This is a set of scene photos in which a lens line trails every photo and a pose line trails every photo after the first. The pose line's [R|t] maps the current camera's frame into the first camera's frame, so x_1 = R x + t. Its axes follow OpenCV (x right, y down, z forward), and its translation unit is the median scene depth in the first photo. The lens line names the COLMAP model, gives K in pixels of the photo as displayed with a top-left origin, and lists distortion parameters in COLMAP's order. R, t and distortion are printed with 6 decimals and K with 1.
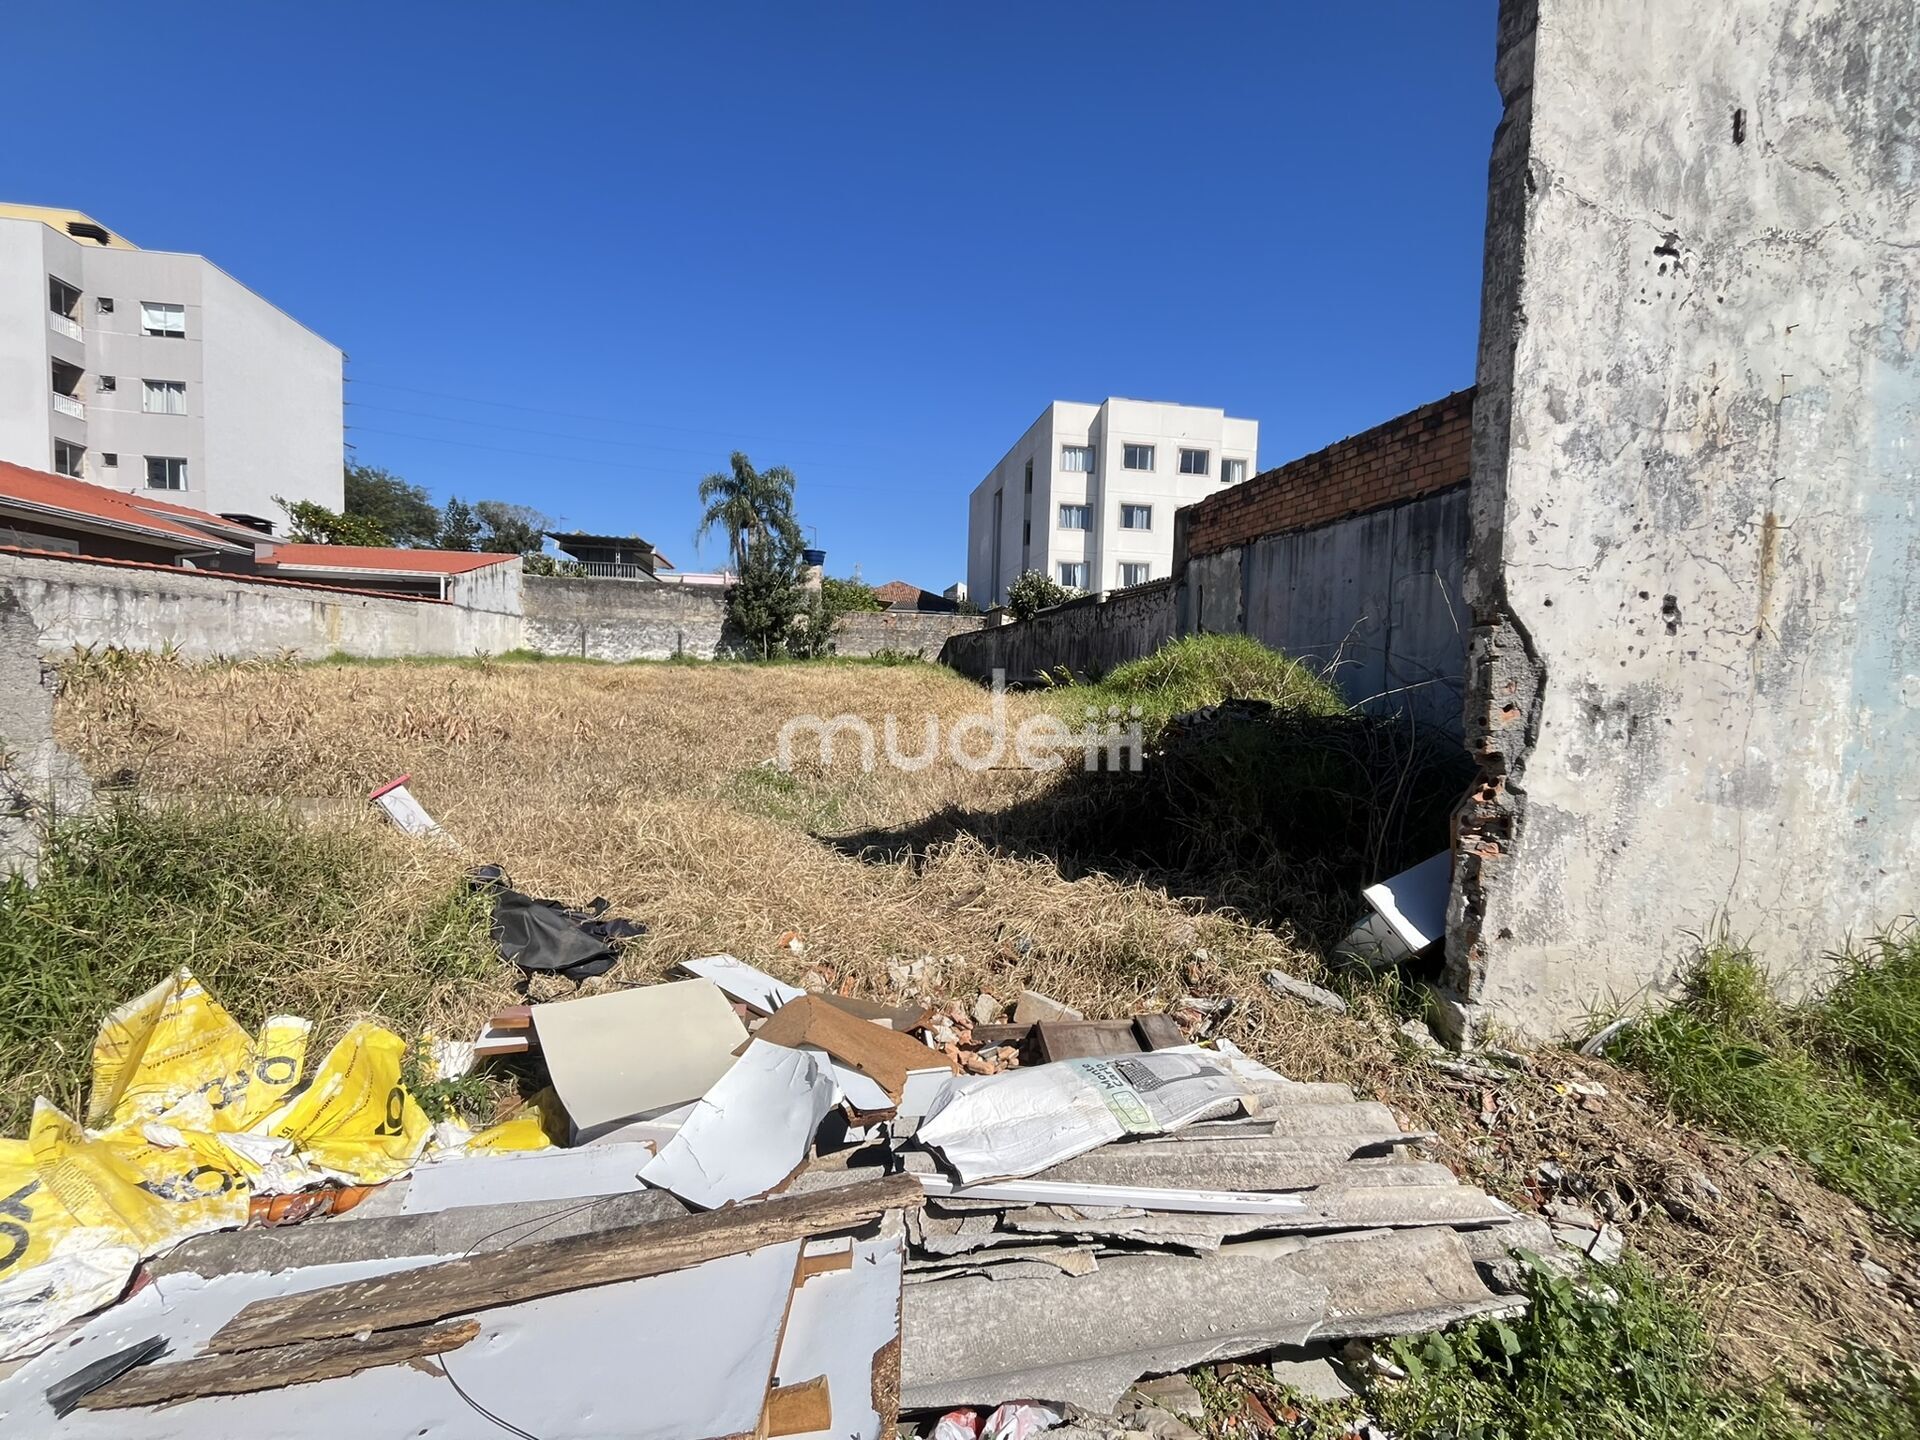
lens RADIAL K [[778.4, 0, 958.5], [0, 778.4, 718.3], [0, 0, 1]] dist [-0.006715, -0.000327]
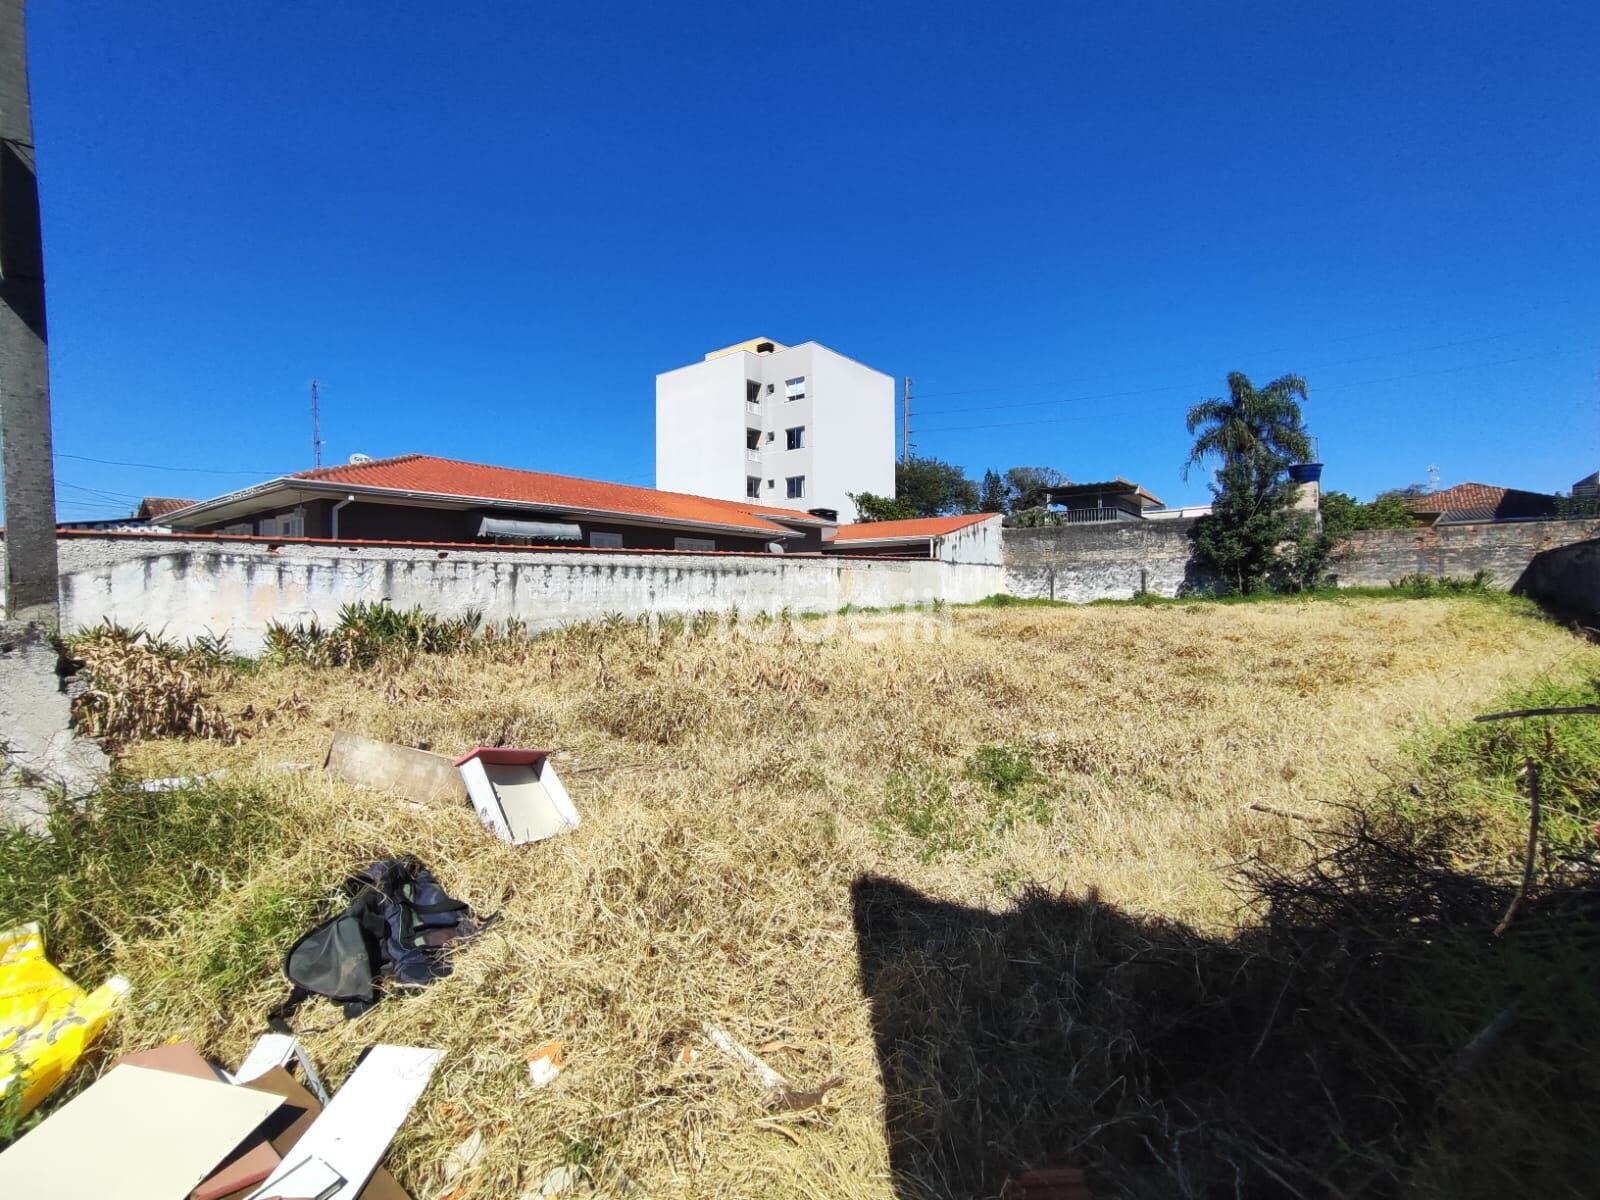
lens RADIAL K [[729.3, 0, 793.6], [0, 729.3, 593.4], [0, 0, 1]] dist [-0.009528, 0.009071]
pose [[0.653817, -0.038711, -0.755662, 0.049693], [-0.020332, 0.997431, -0.068688, -0.010558], [0.756380, 0.060274, 0.651350, 0.074266]]
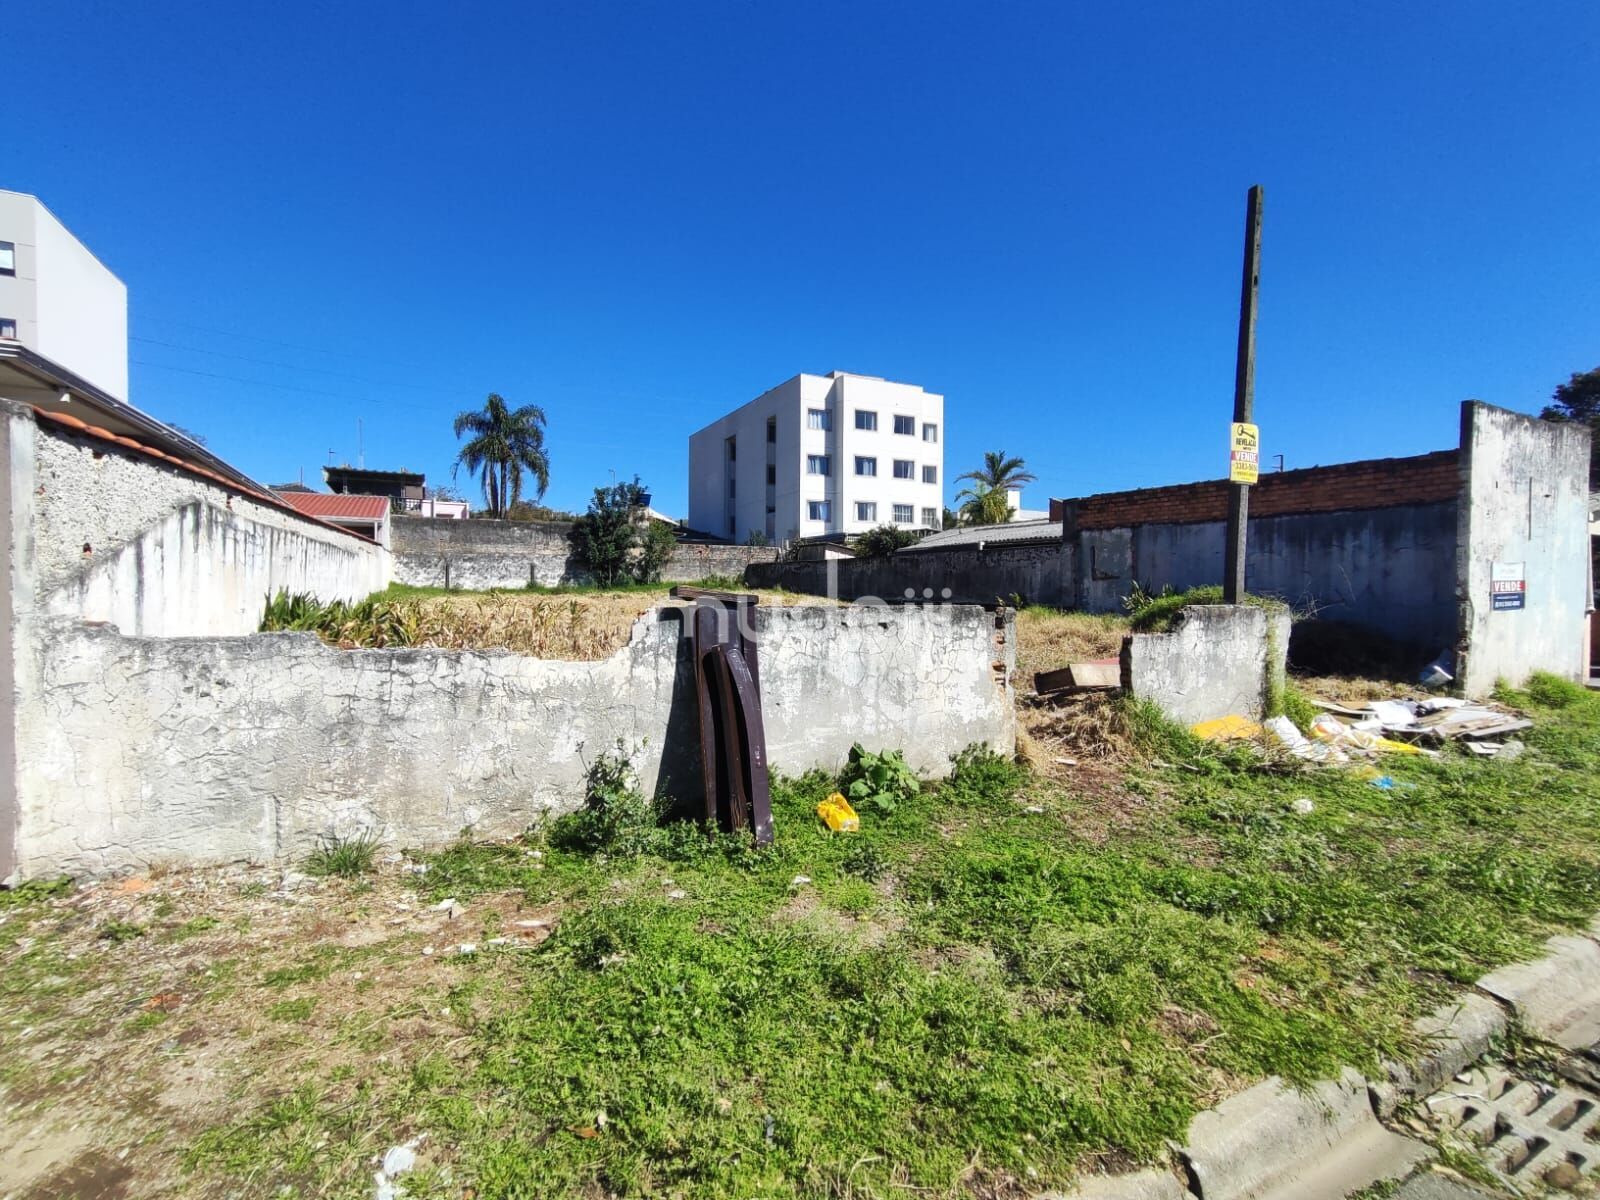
lens RADIAL K [[725.8, 0, 782.9], [0, 725.8, 599.4], [0, 0, 1]] dist [-0.043666, 0.029156]
pose [[0.963072, -0.027904, 0.267796, -0.311946], [0.037698, 0.998793, -0.031498, -0.011273], [-0.266593, 0.040430, 0.962961, -0.140300]]
